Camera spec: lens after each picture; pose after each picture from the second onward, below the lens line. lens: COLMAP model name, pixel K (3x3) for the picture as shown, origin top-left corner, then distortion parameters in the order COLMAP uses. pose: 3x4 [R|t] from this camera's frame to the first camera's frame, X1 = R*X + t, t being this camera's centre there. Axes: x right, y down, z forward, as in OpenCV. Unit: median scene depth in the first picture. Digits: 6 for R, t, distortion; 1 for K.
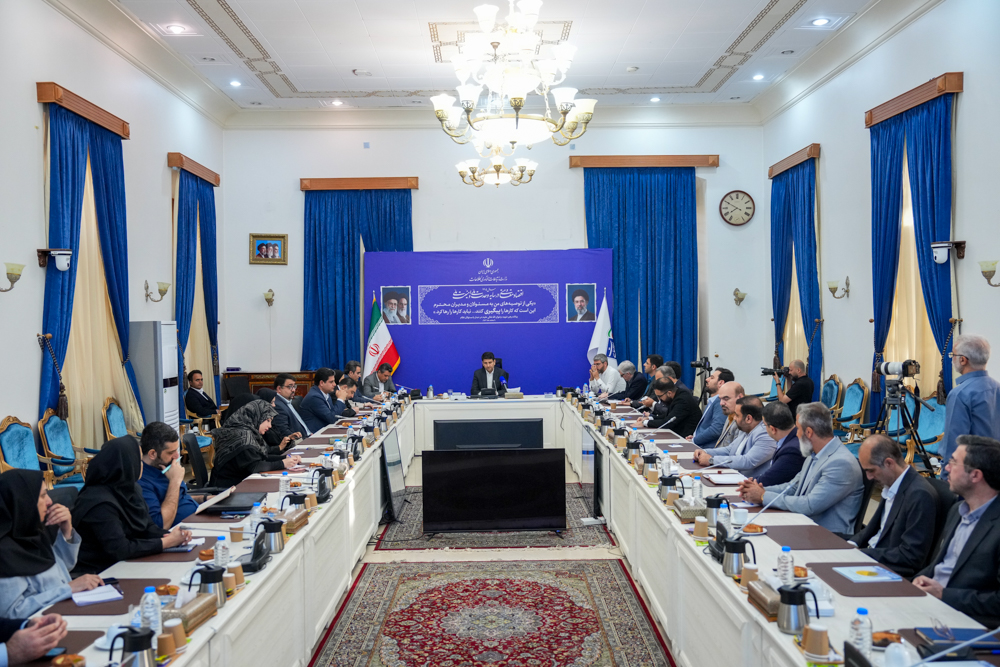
lens RADIAL K [[1012.4, 0, 500.0], [0, 1012.4, 333.5], [0, 0, 1]] dist [0.075720, -0.005060]
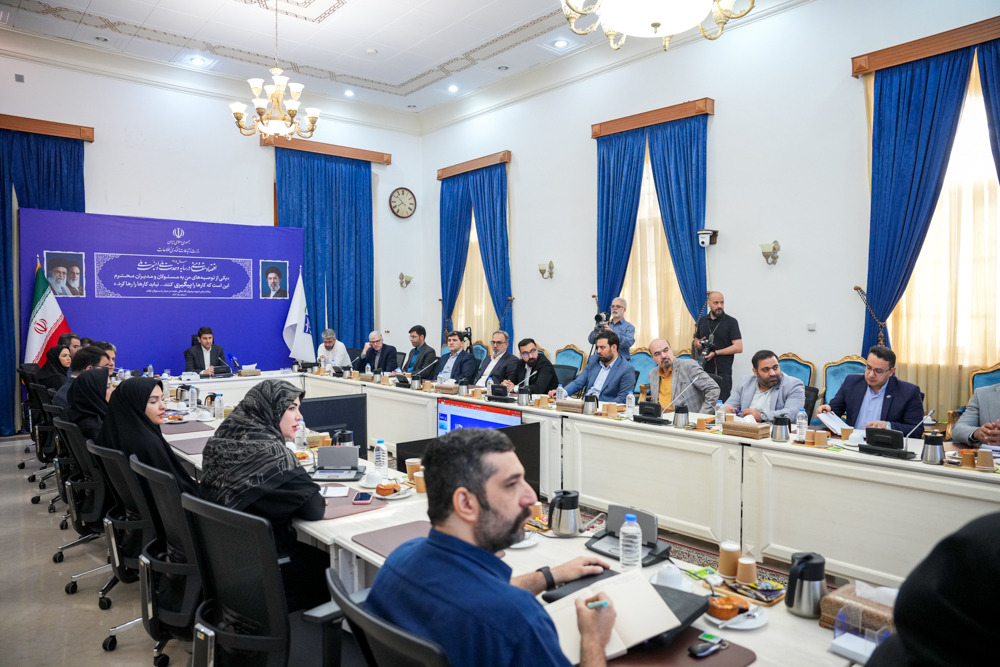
lens RADIAL K [[725.6, 0, 500.0], [0, 725.6, 333.5], [0, 0, 1]] dist [-0.010888, 0.002833]
pose [[0.772183, -0.008322, 0.635346, -0.206715], [0.003172, 0.999952, 0.009243, 0.017429], [-0.635392, -0.005122, 0.772172, 0.298559]]
